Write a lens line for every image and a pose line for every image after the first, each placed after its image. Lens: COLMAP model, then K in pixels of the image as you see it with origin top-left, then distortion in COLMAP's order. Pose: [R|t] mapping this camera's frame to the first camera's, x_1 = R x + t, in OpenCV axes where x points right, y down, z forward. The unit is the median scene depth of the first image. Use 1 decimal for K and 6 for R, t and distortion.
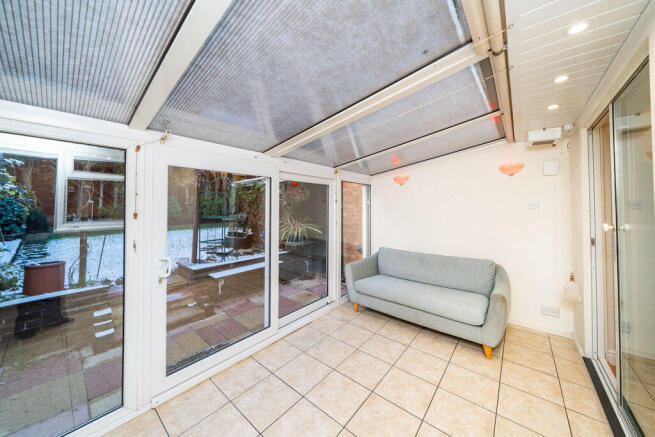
lens RADIAL K [[229.2, 0, 325.2], [0, 229.2, 204.9], [0, 0, 1]] dist [0.000107, 0.000006]
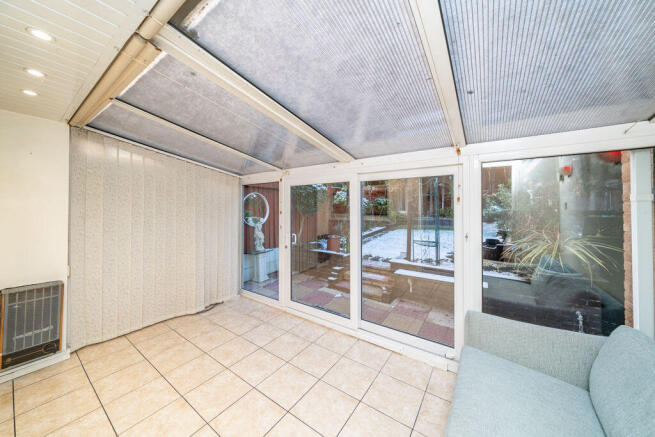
lens RADIAL K [[229.2, 0, 325.2], [0, 229.2, 204.9], [0, 0, 1]] dist [0.000107, 0.000006]
pose [[0.084860, -0.018102, -0.996228, 0.806285], [0.007939, 0.999816, -0.017491, 0.008277], [0.996361, -0.006425, 0.084988, 0.761934]]
